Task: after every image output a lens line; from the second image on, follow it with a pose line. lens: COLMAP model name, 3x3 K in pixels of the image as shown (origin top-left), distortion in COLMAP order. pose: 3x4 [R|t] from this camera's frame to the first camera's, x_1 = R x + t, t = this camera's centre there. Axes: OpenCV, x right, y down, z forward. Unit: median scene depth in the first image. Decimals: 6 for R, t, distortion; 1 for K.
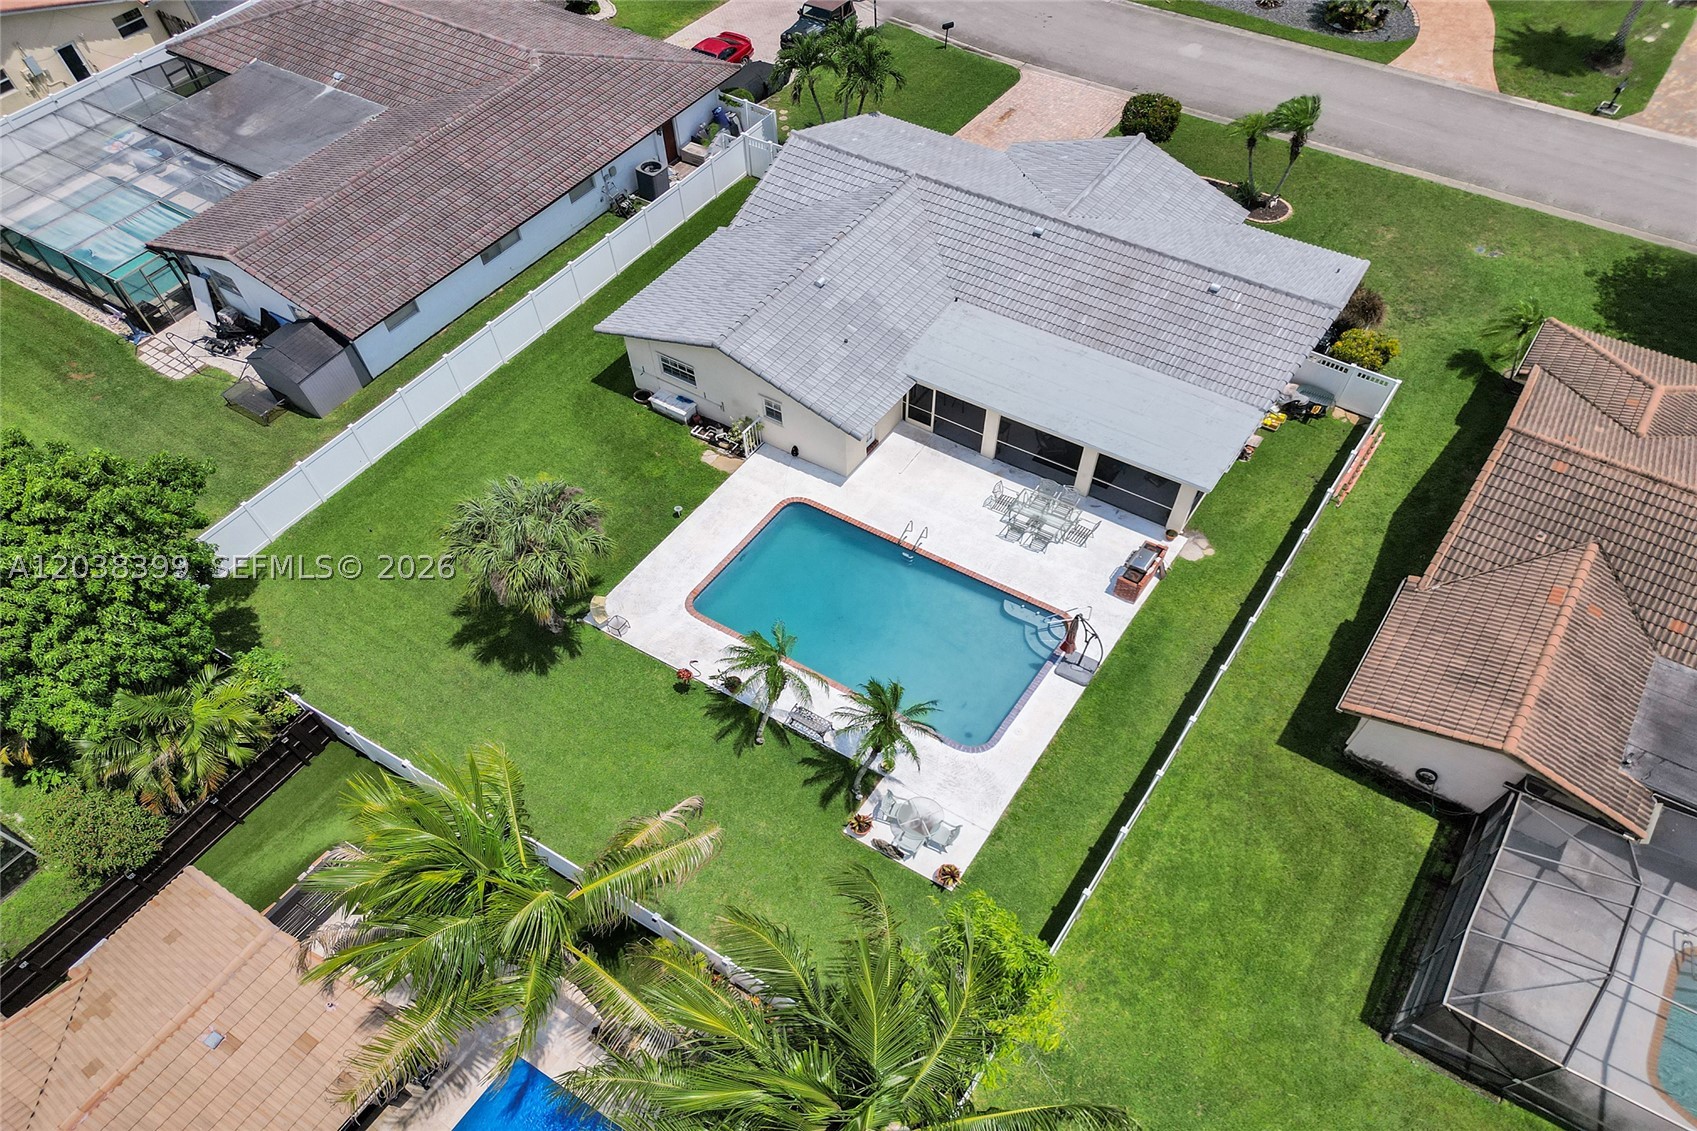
lens RADIAL K [[1262.0, 0, 848.3], [0, 1262.0, 689.6], [0, 0, 1]] dist [0.087530, -0.087770]
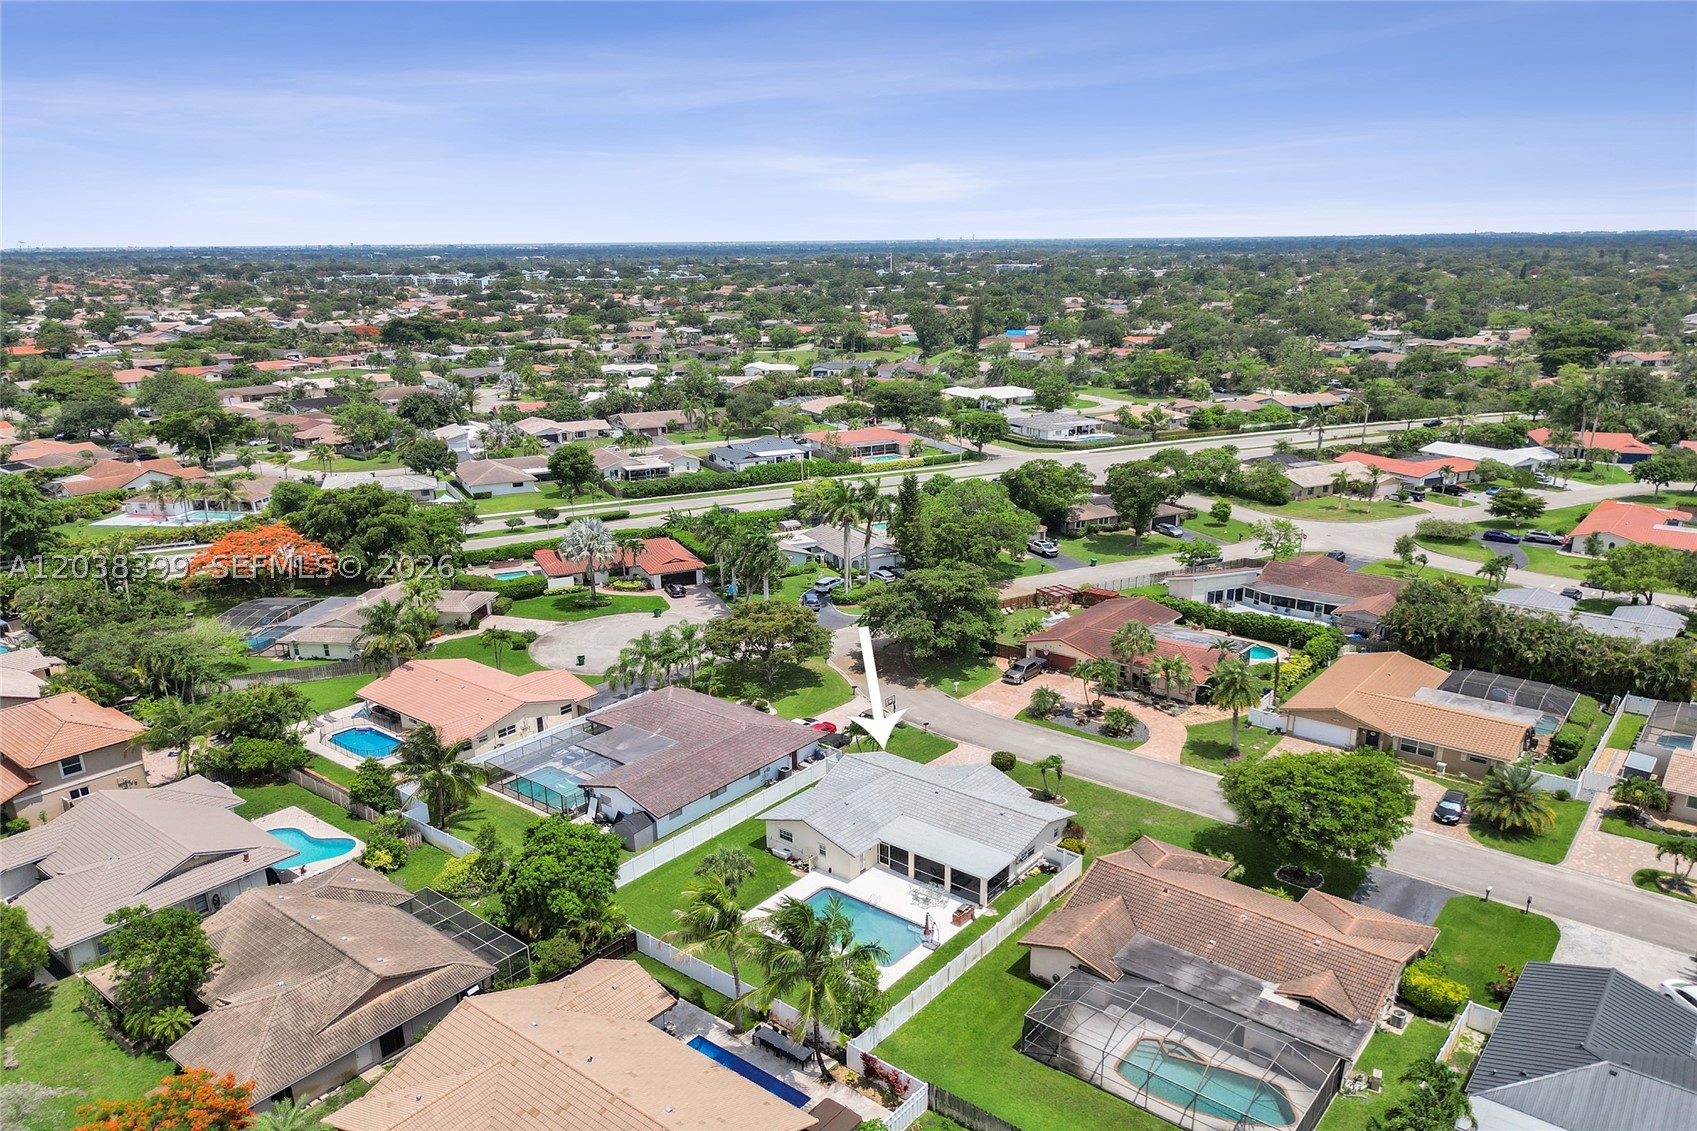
lens RADIAL K [[1207.6, 0, 848.5], [0, 1207.6, 565.5], [0, 0, 1]] dist [0.068950, -0.072886]
pose [[0.994224, 0.030975, -0.102755, 0.200357], [-0.085663, 0.805813, -0.585941, 0.657622], [0.064651, 0.591359, 0.803812, -1.121619]]
